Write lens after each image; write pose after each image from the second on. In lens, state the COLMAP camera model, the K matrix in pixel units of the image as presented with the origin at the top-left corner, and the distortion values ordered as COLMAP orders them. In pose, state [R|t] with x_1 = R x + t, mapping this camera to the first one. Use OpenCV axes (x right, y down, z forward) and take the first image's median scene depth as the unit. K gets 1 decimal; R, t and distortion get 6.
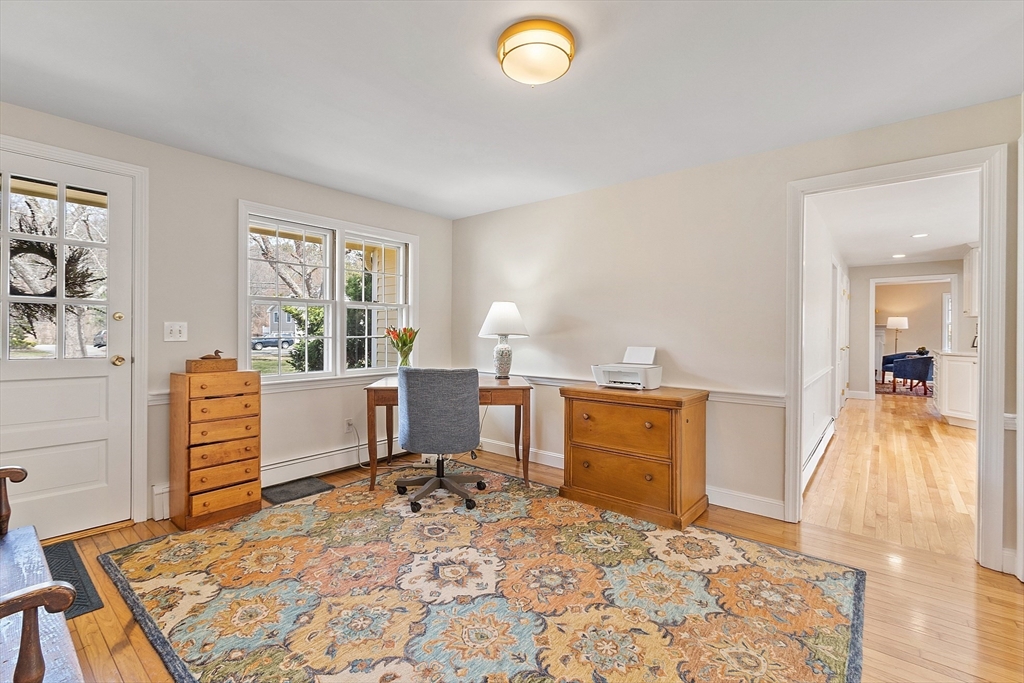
lens RADIAL K [[456.3, 0, 503.0], [0, 456.3, 333.2], [0, 0, 1]] dist [-0.002496, -0.001299]
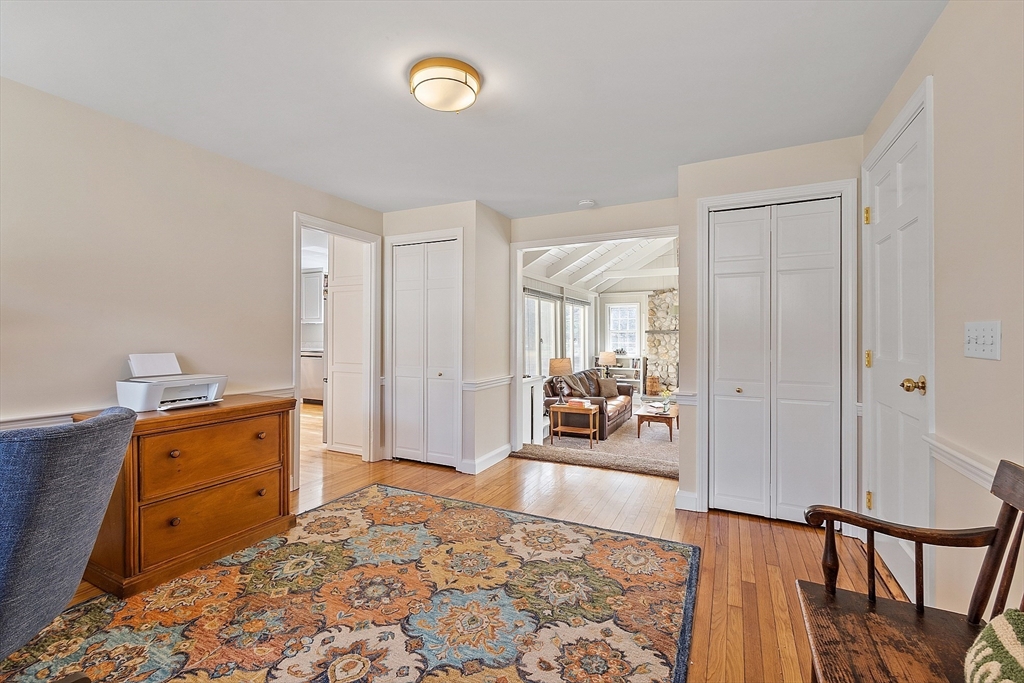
lens RADIAL K [[456.3, 0, 507.8], [0, 456.3, 332.7], [0, 0, 1]] dist [-0.002496, -0.001299]
pose [[-0.248518, 0.002183, 0.968625, -0.841632], [-0.002218, 0.999994, -0.002822, -0.005565], [-0.968625, -0.002850, -0.248512, 0.905717]]
